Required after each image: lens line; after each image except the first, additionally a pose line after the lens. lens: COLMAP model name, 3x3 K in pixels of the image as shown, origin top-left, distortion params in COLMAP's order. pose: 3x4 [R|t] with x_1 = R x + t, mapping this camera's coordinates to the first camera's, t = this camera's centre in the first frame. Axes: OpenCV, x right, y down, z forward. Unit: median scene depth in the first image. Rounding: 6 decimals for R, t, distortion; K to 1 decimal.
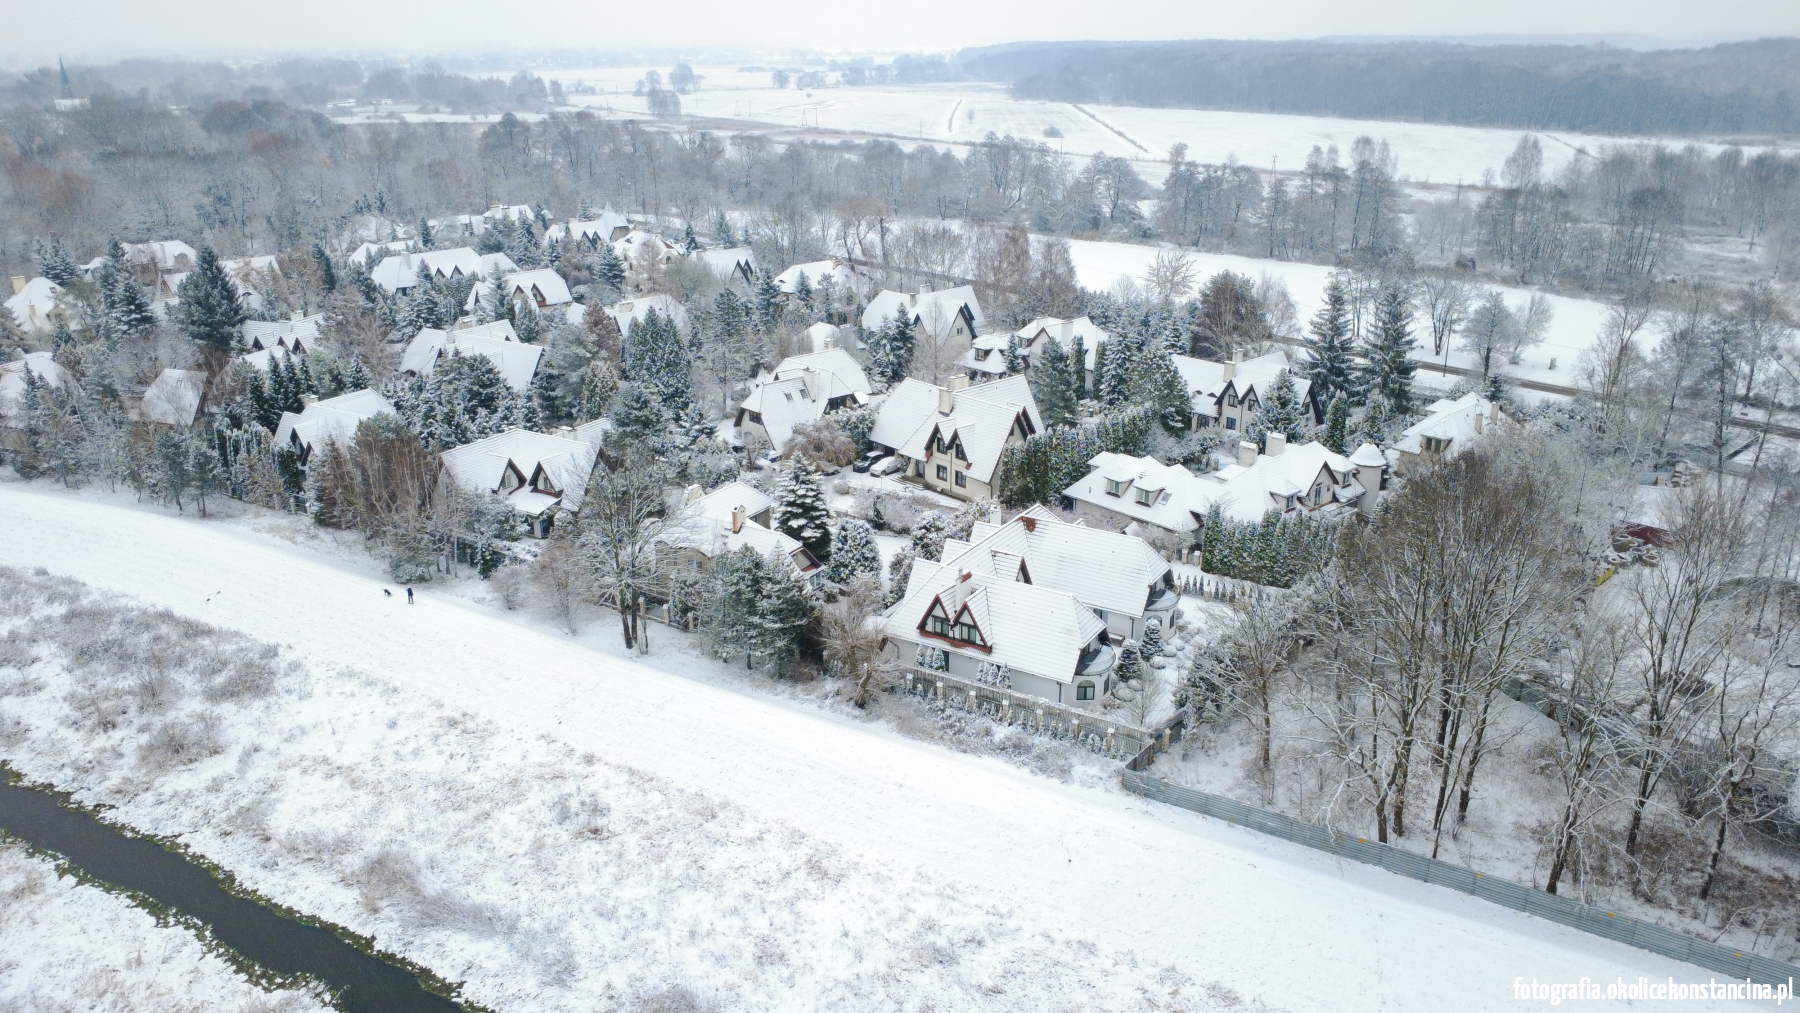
lens RADIAL K [[1318.1, 0, 892.2], [0, 1318.1, 496.2], [0, 0, 1]] dist [-0.003100, -0.004621]
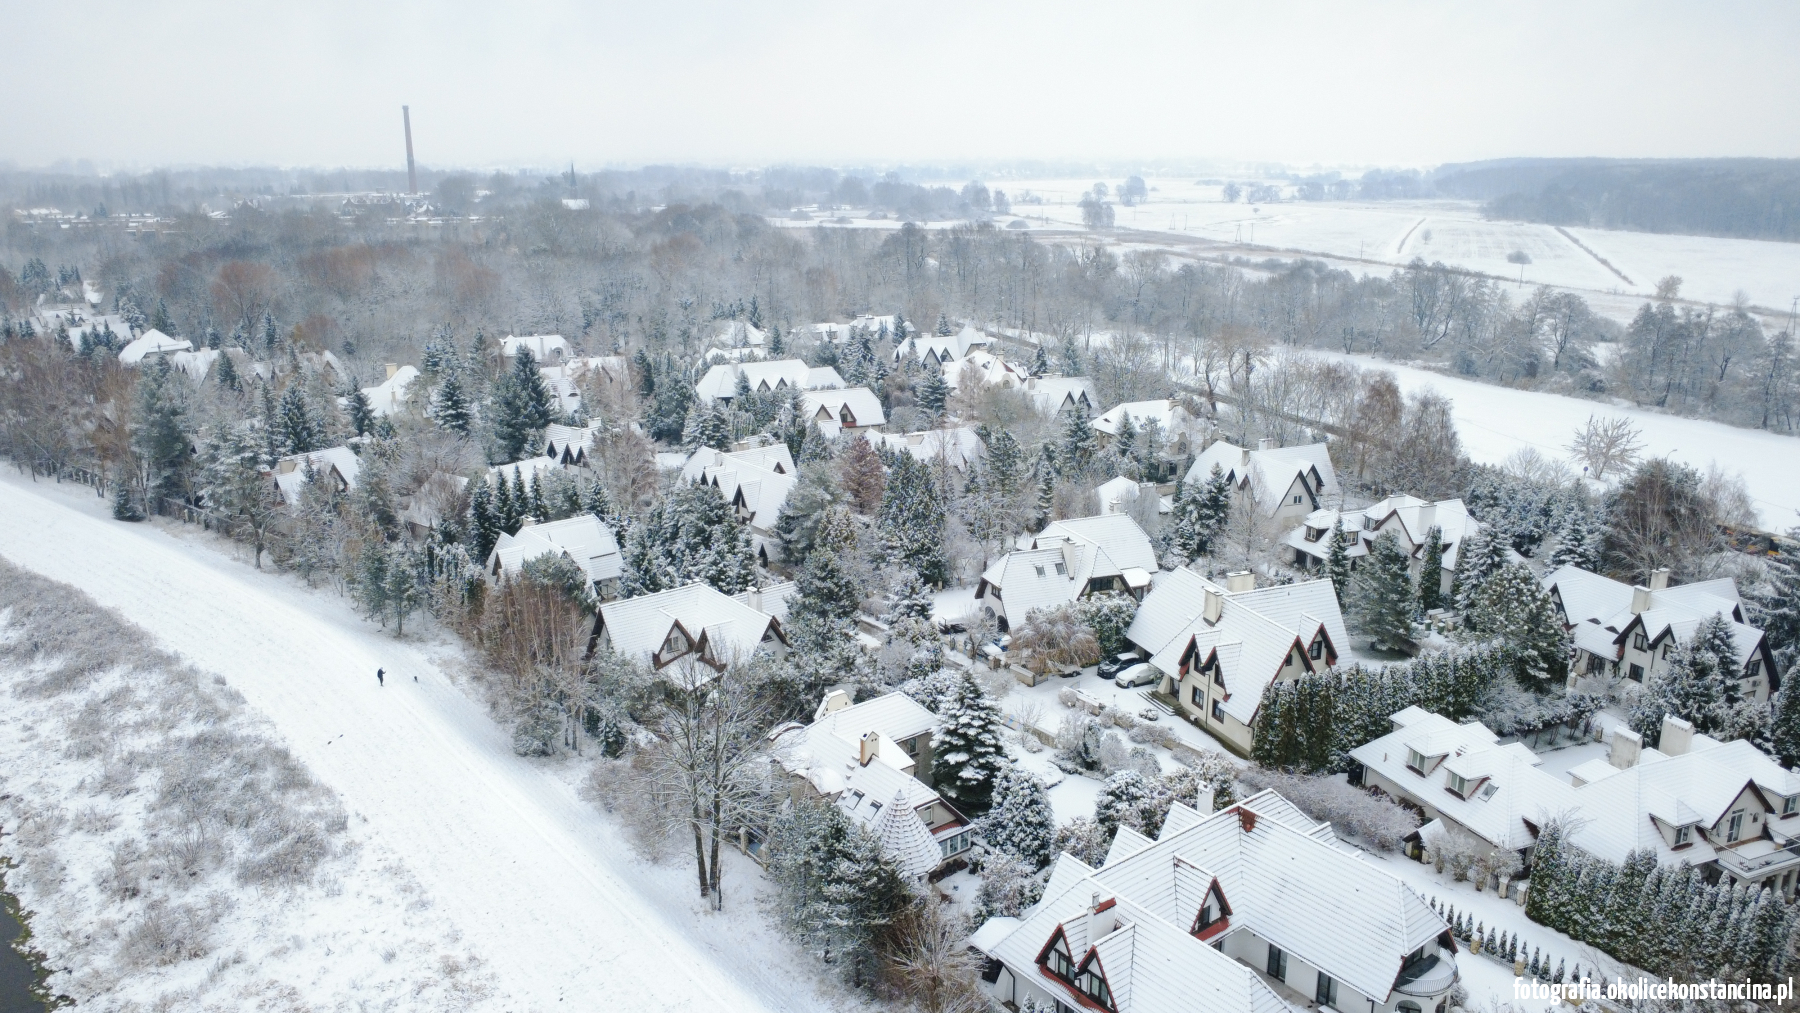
lens RADIAL K [[1313.2, 0, 900.0], [0, 1313.2, 506.5], [0, 0, 1]] dist [-0.005568, -0.003362]
pose [[0.942947, 0.093233, -0.319622, 0.100156], [-0.115426, 0.991997, -0.051168, -0.064129], [0.312294, 0.085141, 0.946162, 0.190187]]
